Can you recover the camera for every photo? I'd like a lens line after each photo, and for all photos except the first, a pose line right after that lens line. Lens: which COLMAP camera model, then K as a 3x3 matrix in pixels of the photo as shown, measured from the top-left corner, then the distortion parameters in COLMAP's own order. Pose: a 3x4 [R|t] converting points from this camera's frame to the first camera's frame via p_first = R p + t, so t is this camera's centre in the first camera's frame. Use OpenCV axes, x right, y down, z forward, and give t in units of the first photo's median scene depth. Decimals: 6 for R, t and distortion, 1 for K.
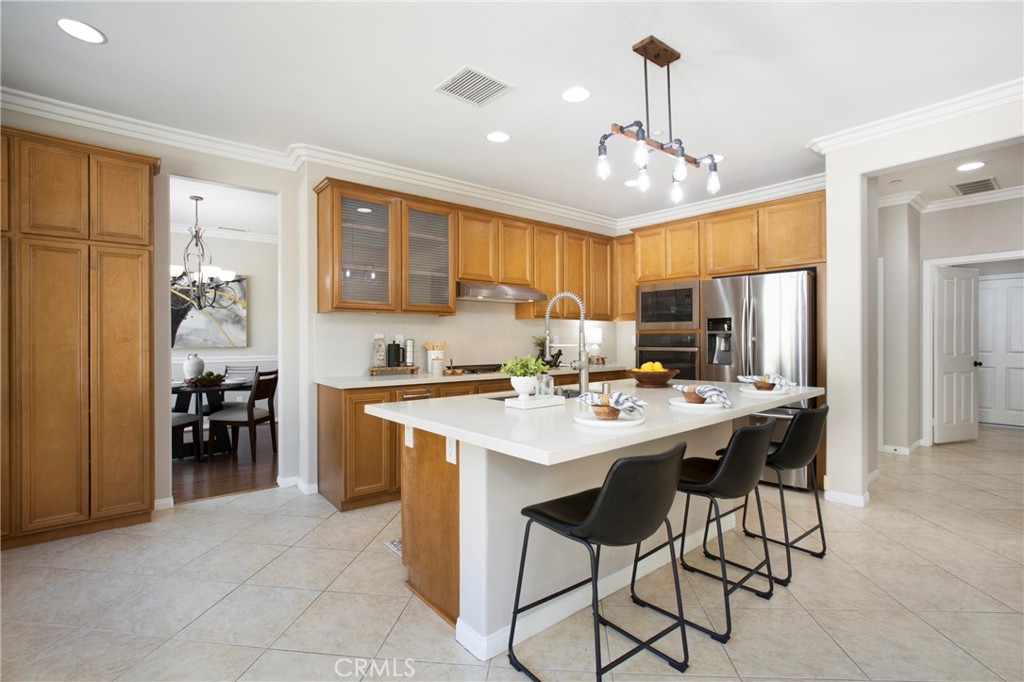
lens RADIAL K [[455.4, 0, 513.0], [0, 455.4, 328.5], [0, 0, 1]] dist [-0.045119, 0.000352]
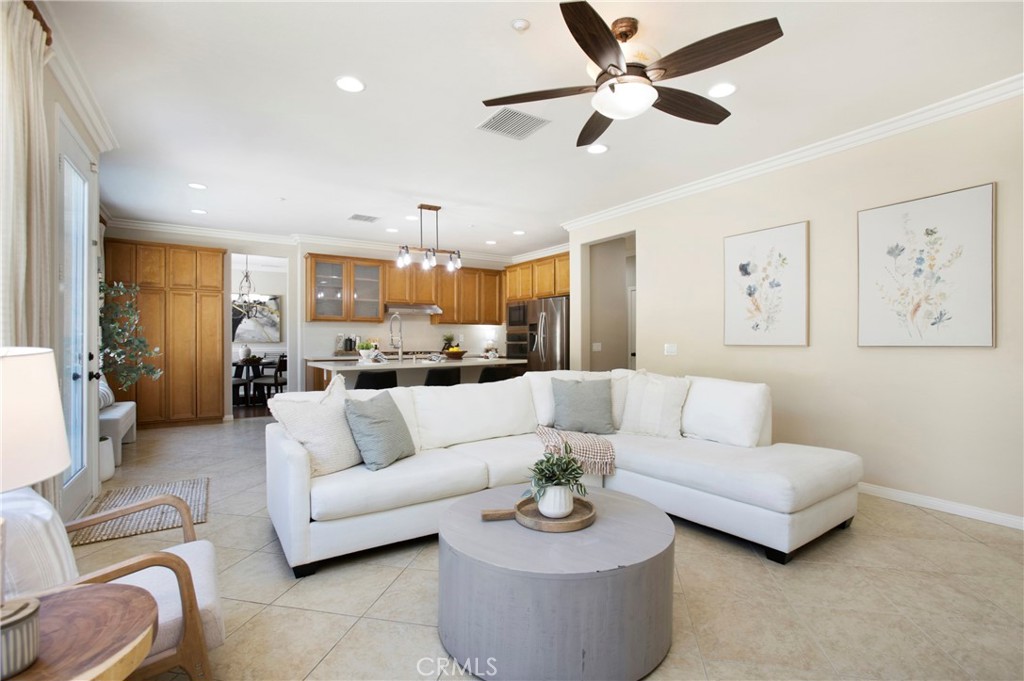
lens RADIAL K [[462.8, 0, 501.4], [0, 462.8, 332.9], [0, 0, 1]] dist [-0.024446, 0.000623]
pose [[0.992135, 0.001192, -0.125167, 0.518735], [-0.000447, 0.999982, 0.005982, 0.000368], [0.125172, -0.005879, 0.992118, -0.677513]]
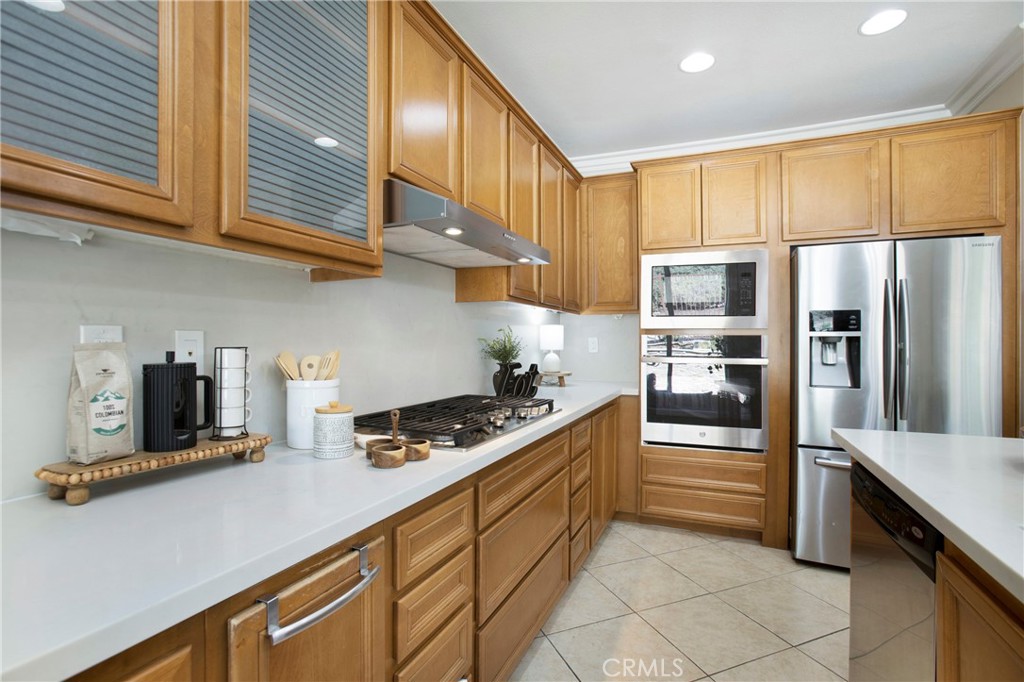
lens RADIAL K [[462.8, 0, 501.4], [0, 462.8, 333.4], [0, 0, 1]] dist [-0.024446, 0.000623]
pose [[0.895299, 0.013387, 0.445264, -0.188901], [-0.016823, 0.999851, 0.003764, 0.010739], [-0.445148, -0.010861, 0.895391, 0.610775]]
